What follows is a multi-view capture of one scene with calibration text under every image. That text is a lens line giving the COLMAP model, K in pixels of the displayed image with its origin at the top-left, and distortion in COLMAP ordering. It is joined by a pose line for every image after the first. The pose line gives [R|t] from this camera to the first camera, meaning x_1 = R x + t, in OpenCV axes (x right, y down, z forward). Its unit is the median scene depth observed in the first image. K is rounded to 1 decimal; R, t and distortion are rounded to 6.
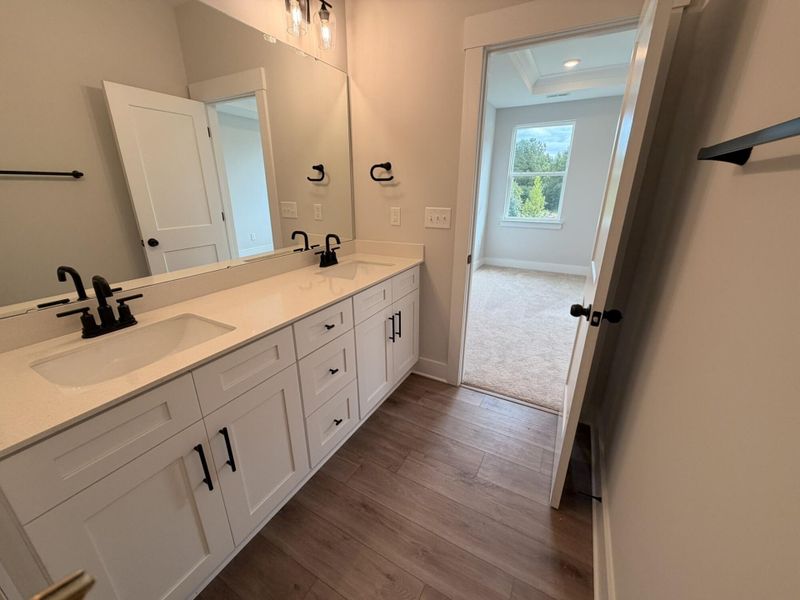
lens RADIAL K [[319.3, 0, 397.1], [0, 319.3, 300.0], [0, 0, 1]] dist [0.000920, 0.000149]
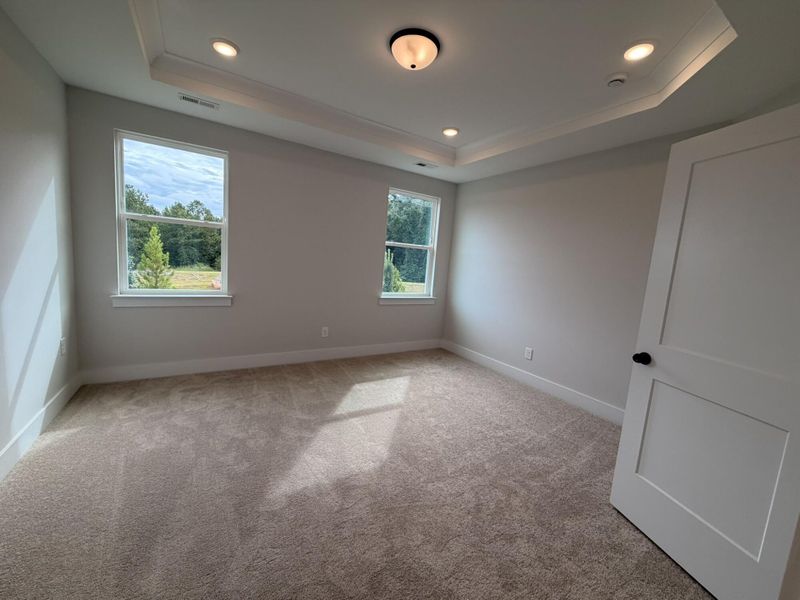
lens RADIAL K [[319.3, 0, 397.1], [0, 319.3, 300.0], [0, 0, 1]] dist [0.000920, 0.000149]
pose [[0.489727, -0.067436, 0.869264, 0.106156], [0.212981, 0.976053, -0.044269, -0.131154], [-0.845462, 0.206817, 0.492362, 0.381810]]
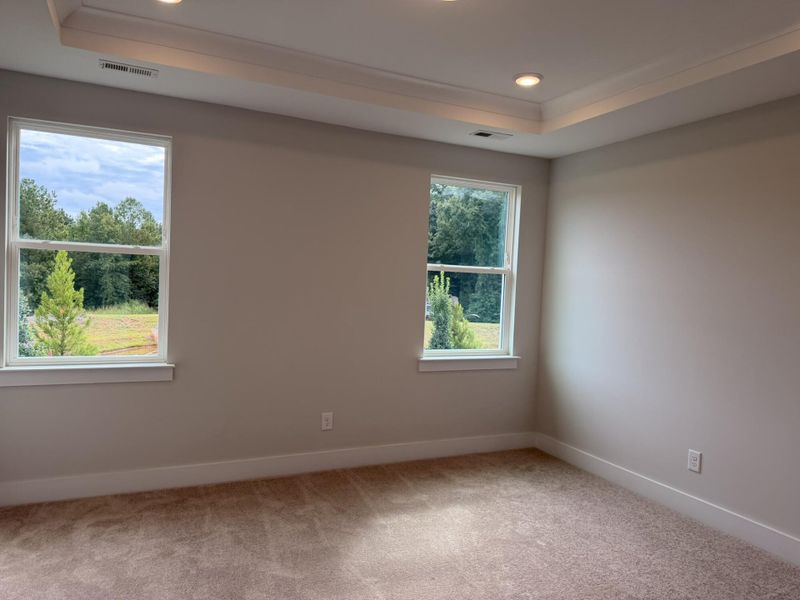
lens RADIAL K [[571.2, 0, 401.6], [0, 571.2, 305.2], [0, 0, 1]] dist [0.010930, -0.007932]
pose [[0.584624, -0.006381, 0.811279, 0.096017], [0.225645, 0.961794, -0.155039, -0.136594], [-0.779294, 0.273700, 0.563728, 0.342845]]
